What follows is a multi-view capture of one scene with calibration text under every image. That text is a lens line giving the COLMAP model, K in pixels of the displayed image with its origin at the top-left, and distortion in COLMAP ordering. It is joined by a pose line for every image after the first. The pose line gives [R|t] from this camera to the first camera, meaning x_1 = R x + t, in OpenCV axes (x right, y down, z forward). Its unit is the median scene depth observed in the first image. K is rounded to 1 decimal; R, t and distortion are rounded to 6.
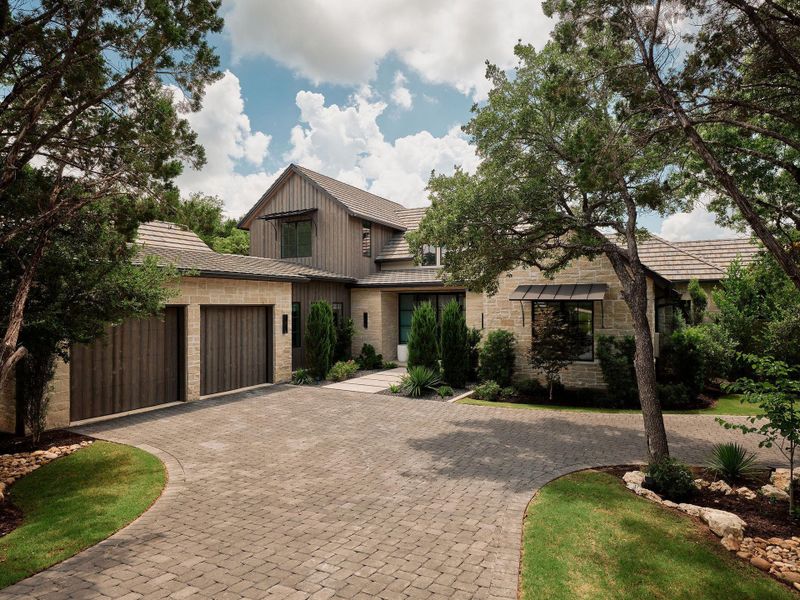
lens RADIAL K [[497.5, 0, 400.5], [0, 497.5, 299.0], [0, 0, 1]] dist [-0.003552, 0.000808]
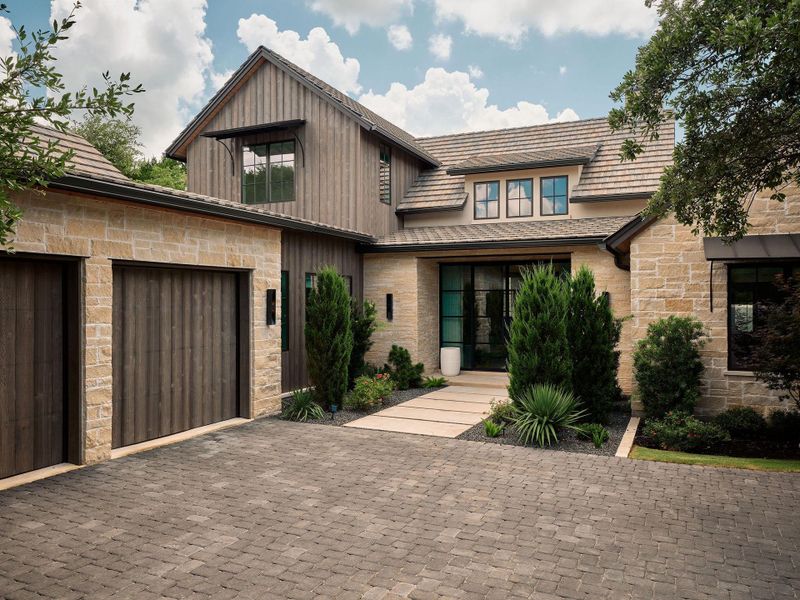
lens RADIAL K [[635.8, 0, 399.8], [0, 635.8, 300.5], [0, 0, 1]] dist [-0.005290, 0.012799]
pose [[0.997937, 0.003534, 0.064108, -0.140395], [-0.004149, 0.999947, 0.009461, 0.037084], [-0.064072, -0.009707, 0.997898, 0.314959]]
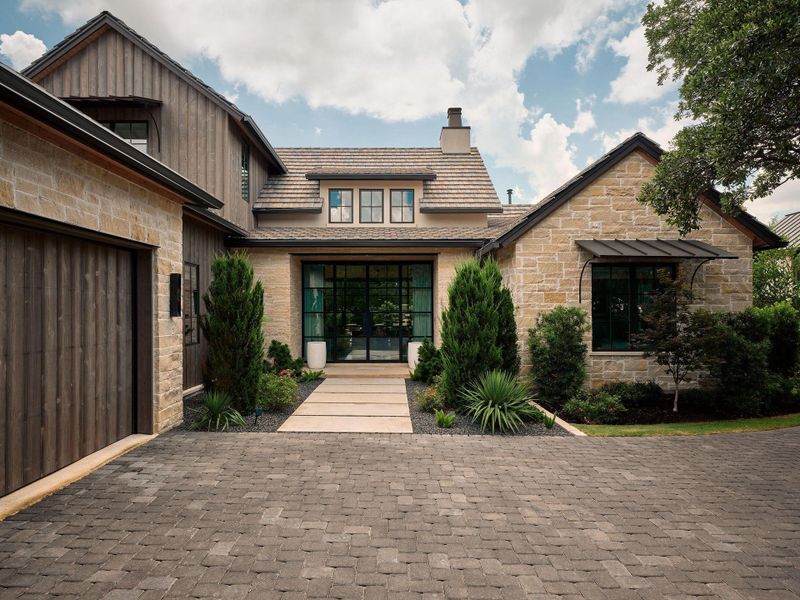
lens RADIAL K [[497.5, 0, 396.1], [0, 497.5, 306.9], [0, 0, 1]] dist [-0.003552, 0.000808]
pose [[0.878472, 0.004538, 0.477773, -0.276787], [-0.007694, 0.999960, 0.004650, 0.058436], [-0.477733, -0.007761, 0.878471, 0.530673]]
